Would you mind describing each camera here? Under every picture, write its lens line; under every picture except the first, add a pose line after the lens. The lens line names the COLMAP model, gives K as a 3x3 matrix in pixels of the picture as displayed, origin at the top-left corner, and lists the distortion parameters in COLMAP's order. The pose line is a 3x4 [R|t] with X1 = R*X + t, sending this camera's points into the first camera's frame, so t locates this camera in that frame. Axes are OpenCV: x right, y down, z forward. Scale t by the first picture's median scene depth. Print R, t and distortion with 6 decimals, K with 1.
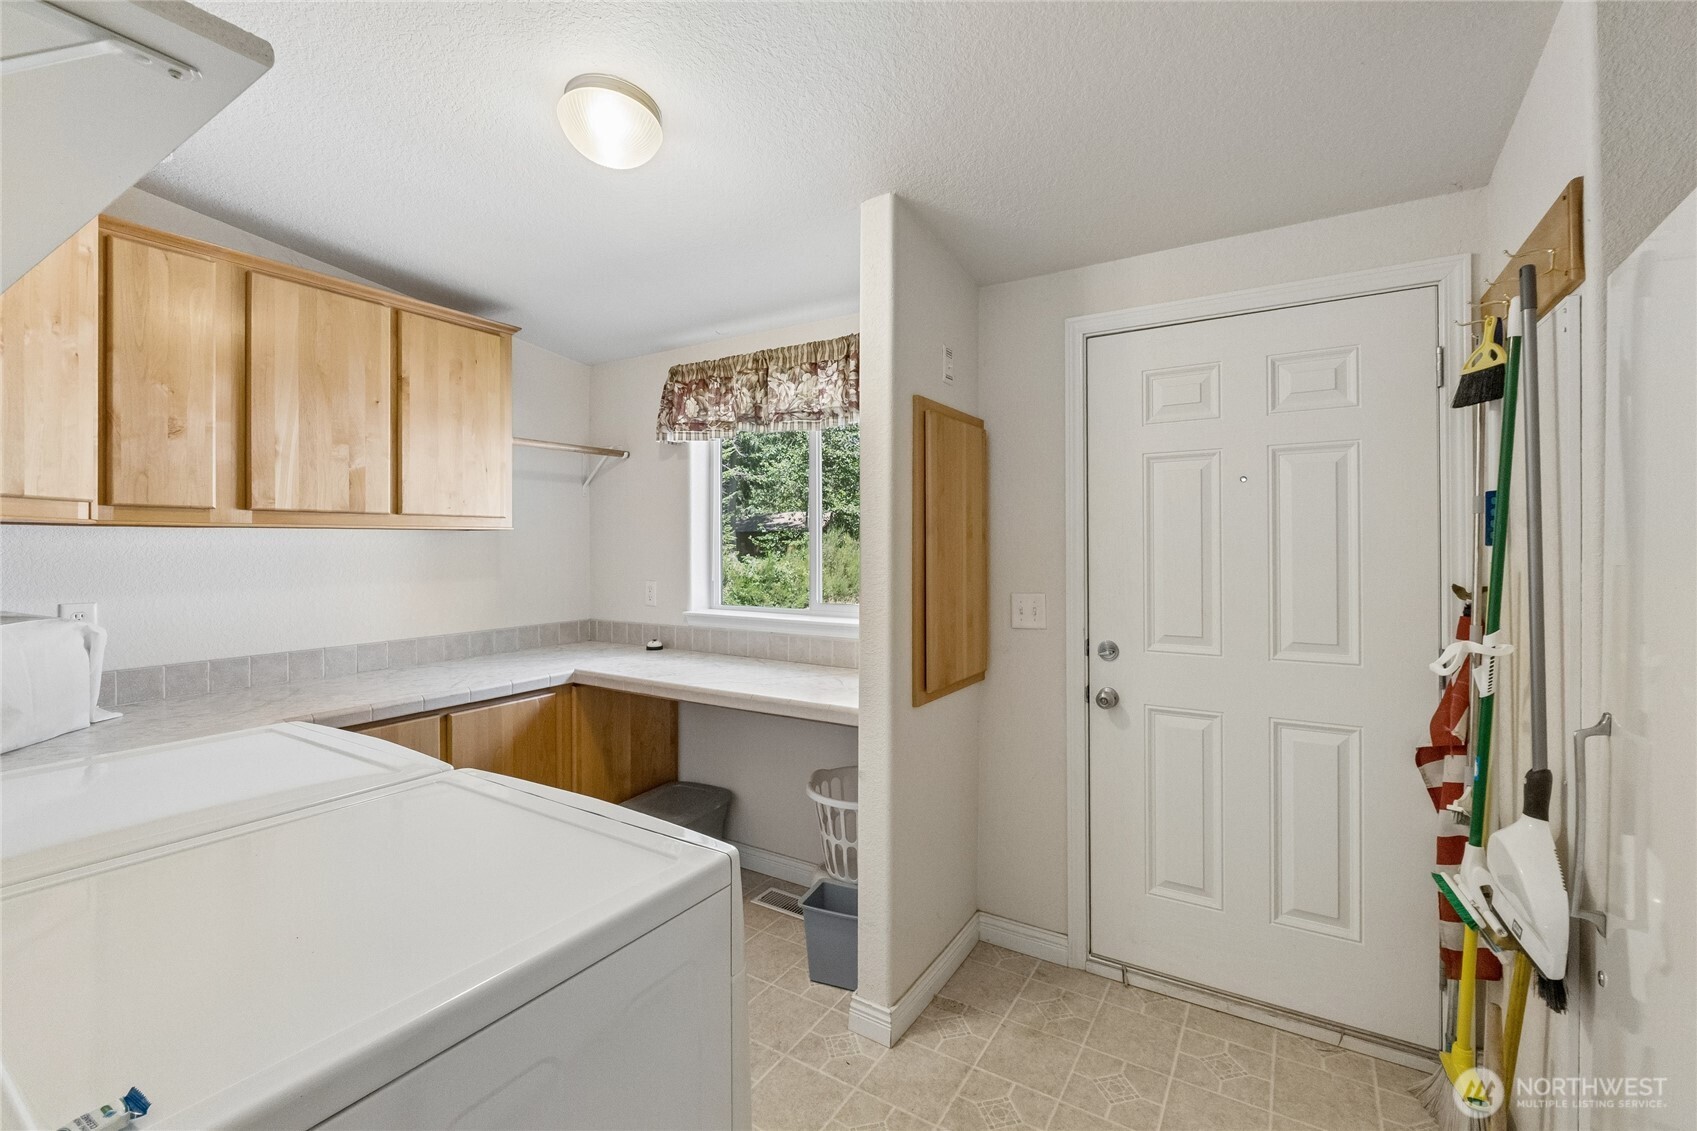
lens RADIAL K [[721.1, 0, 849.8], [0, 721.1, 551.8], [0, 0, 1]] dist [-0.009100, -0.000104]
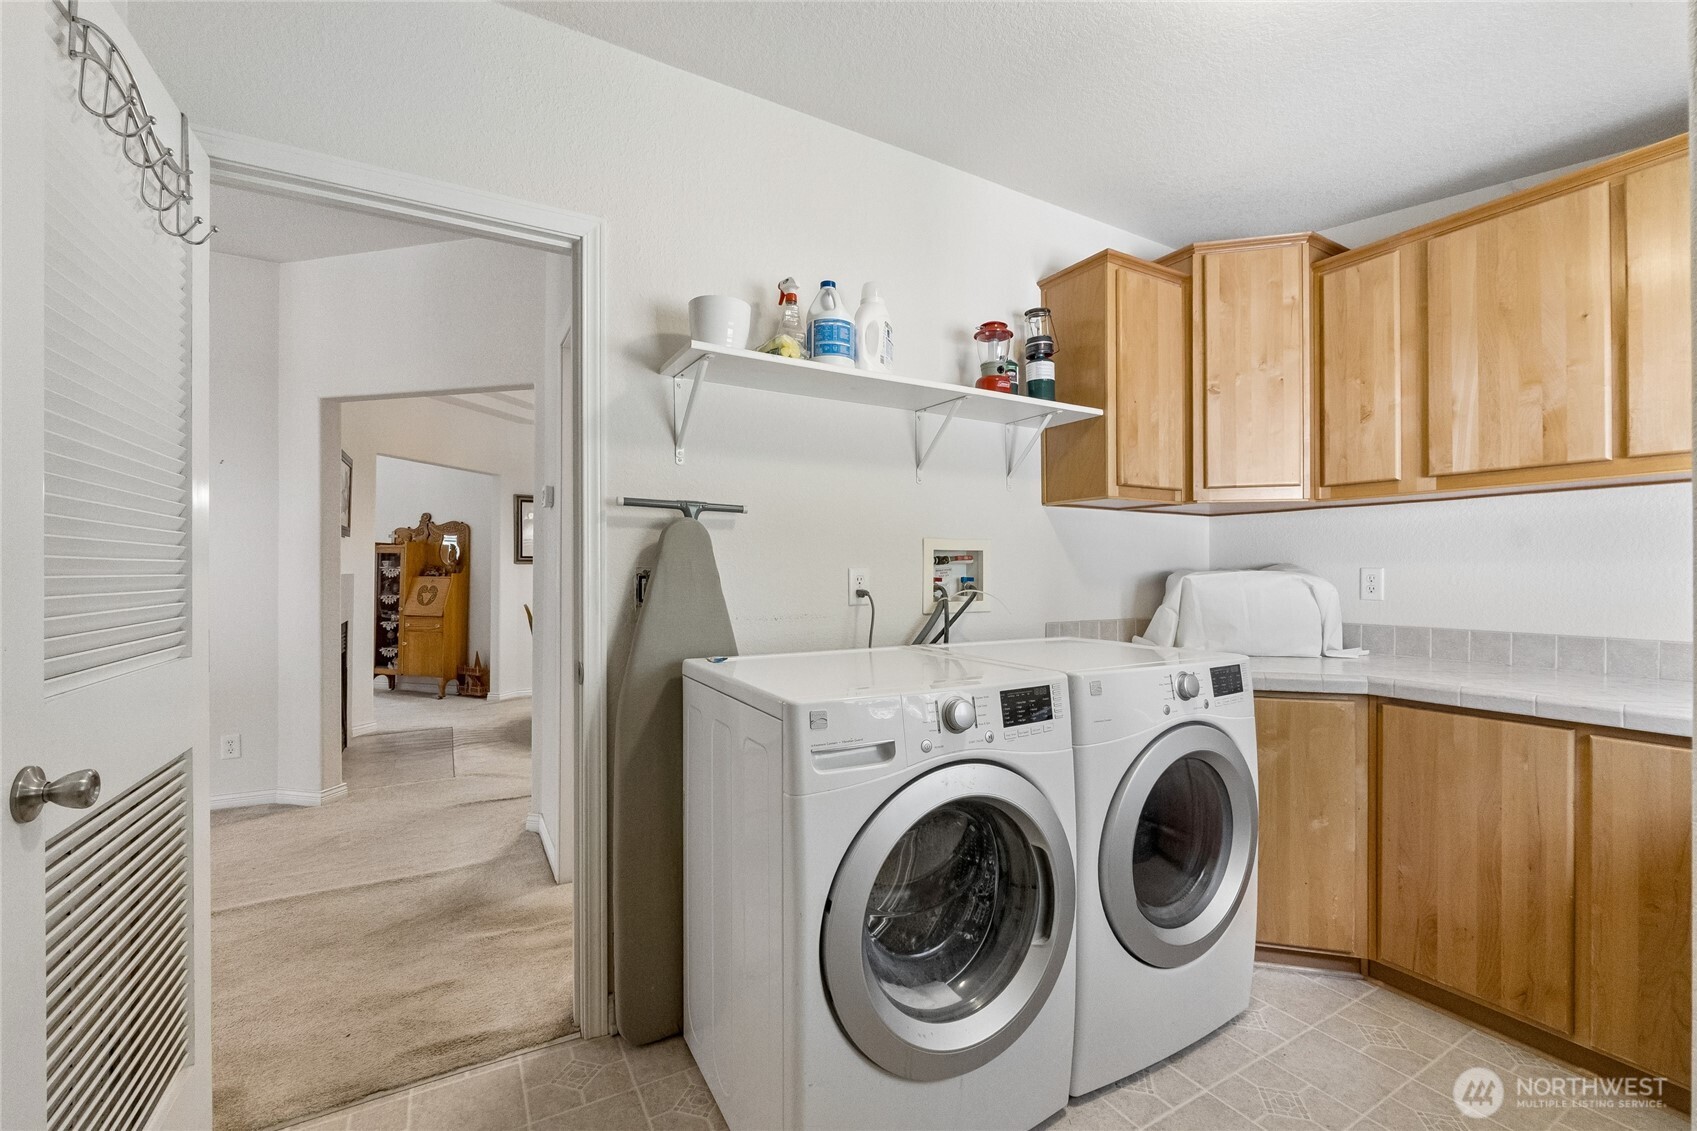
lens RADIAL K [[721.1, 0, 850.2], [0, 721.1, 563.1], [0, 0, 1]] dist [-0.009100, -0.000104]
pose [[-0.471639, -0.004718, -0.881779, 0.427897], [-0.009621, 0.999954, -0.000205, 0.070131], [0.881739, 0.008388, -0.471663, 0.745506]]
